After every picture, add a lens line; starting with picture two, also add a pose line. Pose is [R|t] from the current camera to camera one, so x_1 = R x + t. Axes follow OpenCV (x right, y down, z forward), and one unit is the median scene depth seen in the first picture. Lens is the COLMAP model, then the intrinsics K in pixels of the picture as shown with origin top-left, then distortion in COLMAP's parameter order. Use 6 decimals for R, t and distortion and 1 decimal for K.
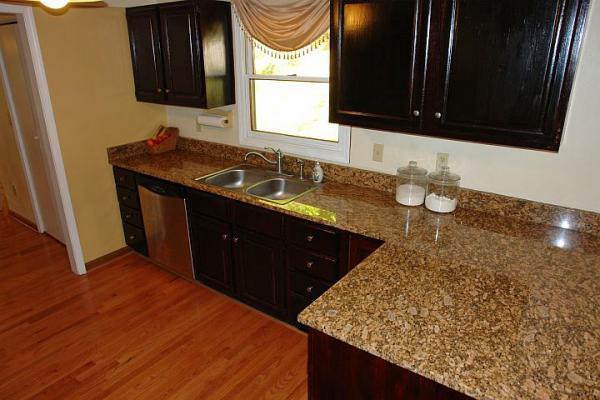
lens RADIAL K [[415.3, 0, 300.0], [0, 415.3, 200.0], [0, 0, 1]] dist [-0.100275, 0.062559]
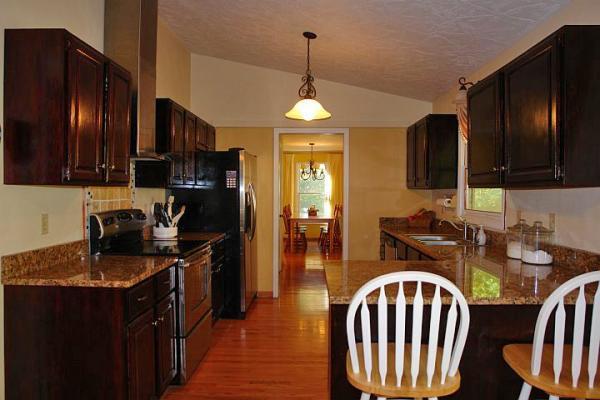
lens RADIAL K [[415.3, 0, 300.0], [0, 415.3, 200.0], [0, 0, 1]] dist [-0.100275, 0.062559]
pose [[0.572161, 0.028983, -0.819629, 0.635352], [-0.298140, 0.938354, -0.174942, 0.175018], [0.764032, 0.344459, 0.545530, -0.054904]]
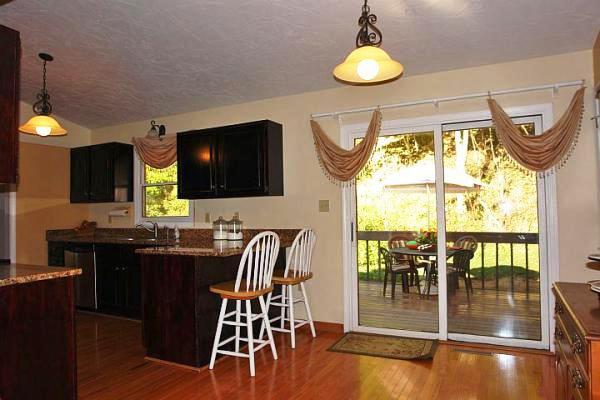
lens RADIAL K [[415.3, 0, 300.0], [0, 415.3, 200.0], [0, 0, 1]] dist [-0.100275, 0.062559]
pose [[0.986873, -0.004266, 0.161441, 0.251390], [0.065416, 0.924531, -0.375451, 0.442722], [-0.147655, 0.381083, 0.912674, -0.634055]]
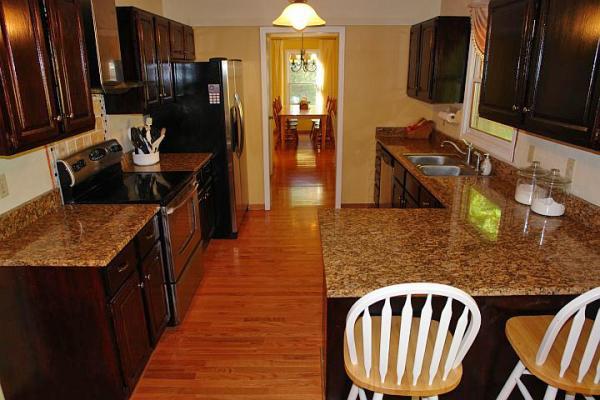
lens RADIAL K [[415.3, 0, 300.0], [0, 415.3, 200.0], [0, 0, 1]] dist [-0.100275, 0.062559]
pose [[0.591409, 0.253613, -0.765451, 0.548971], [-0.284700, 0.953793, 0.096048, 0.051078], [0.754441, 0.161120, 0.636286, -0.040065]]
